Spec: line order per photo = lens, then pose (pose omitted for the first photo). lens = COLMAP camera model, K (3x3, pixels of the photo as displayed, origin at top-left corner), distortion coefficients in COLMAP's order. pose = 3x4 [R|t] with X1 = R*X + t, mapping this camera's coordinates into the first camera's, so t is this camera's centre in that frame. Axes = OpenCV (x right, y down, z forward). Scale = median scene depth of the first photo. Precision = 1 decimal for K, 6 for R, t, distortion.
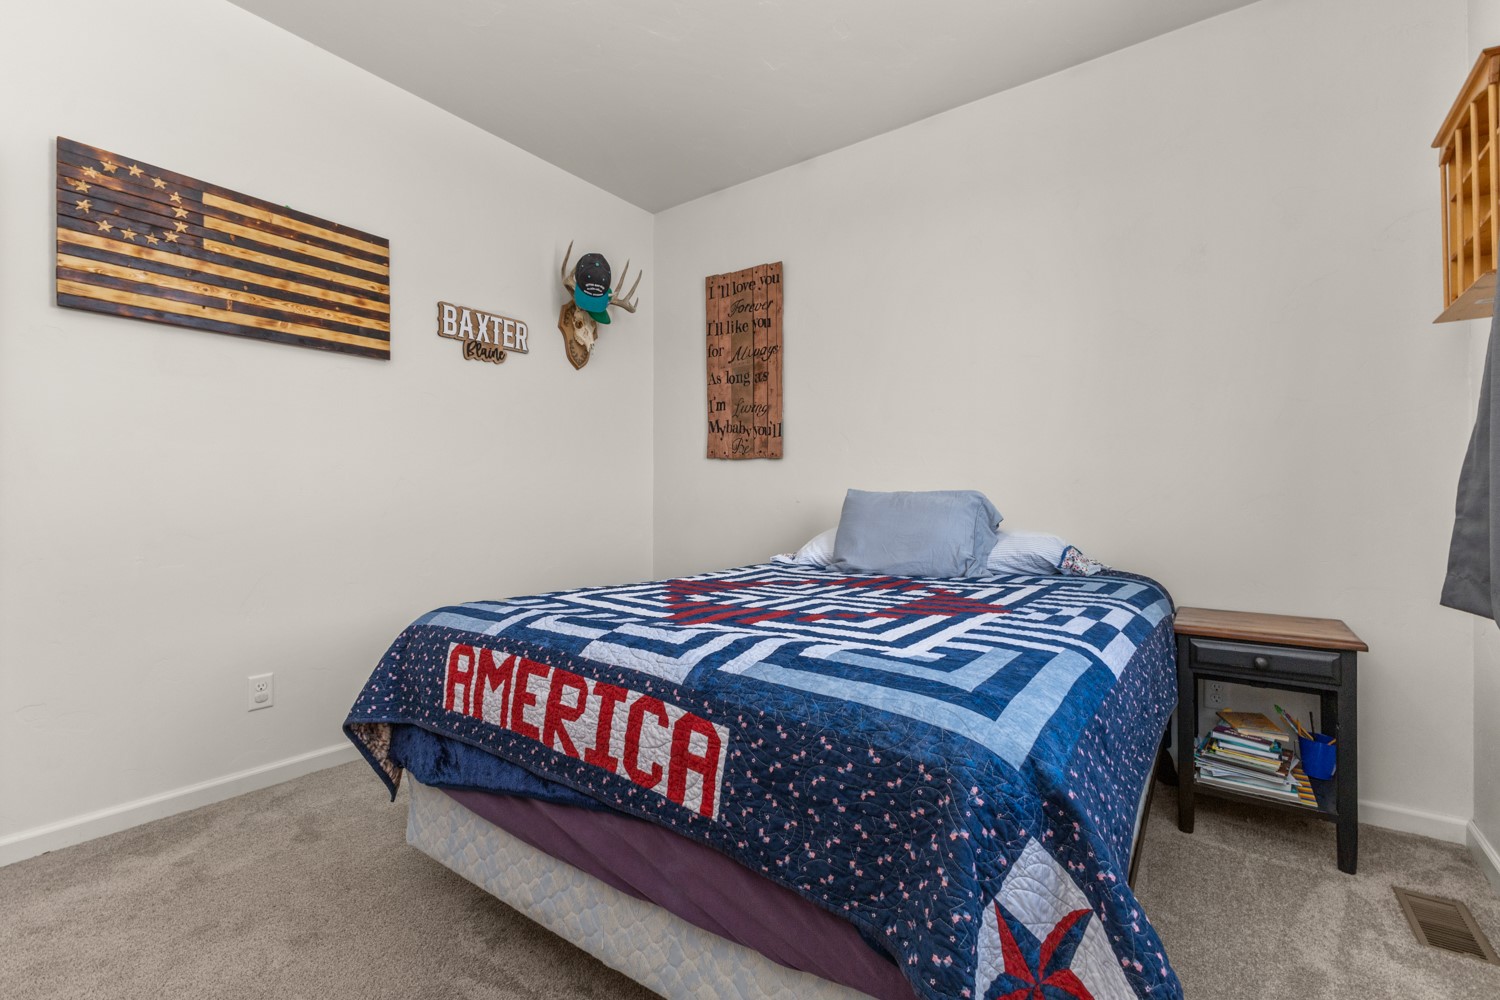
lens RADIAL K [[652.7, 0, 750.0], [0, 652.7, 500.0], [0, 0, 1]] dist [0.001097, -0.000086]
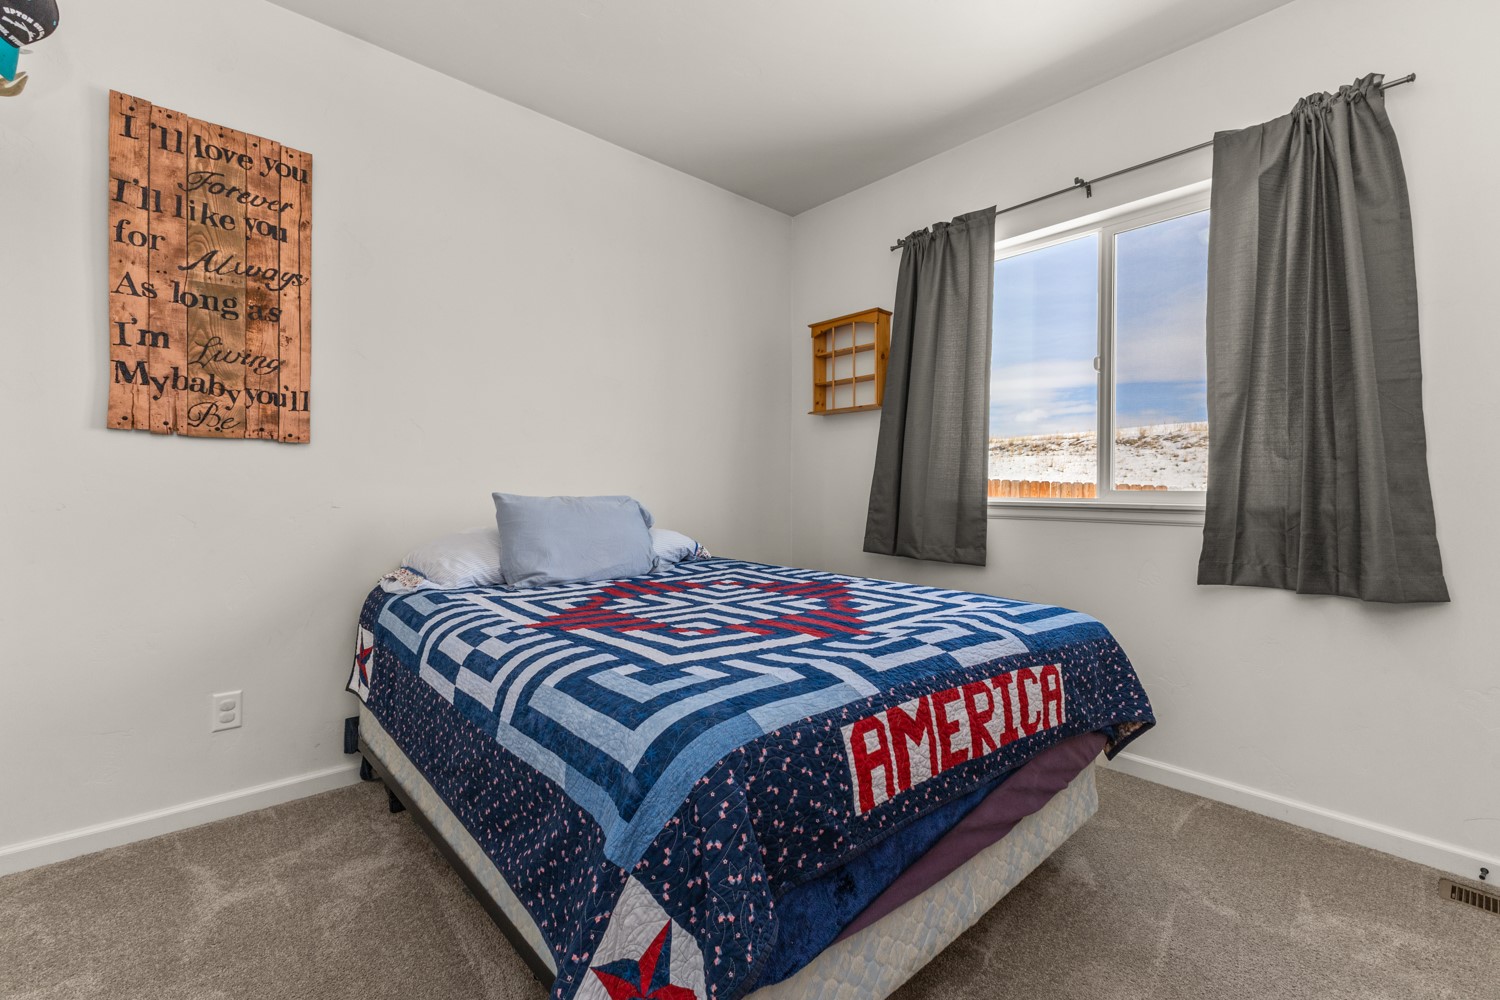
lens RADIAL K [[633.6, 0, 750.0], [0, 633.6, 500.0], [0, 0, 1]] dist [-0.001838, -0.000214]
pose [[0.231879, -0.011728, 0.972674, -0.486560], [-0.009247, 0.999856, 0.014260, -0.018374], [-0.972701, -0.012301, 0.231738, 0.393373]]
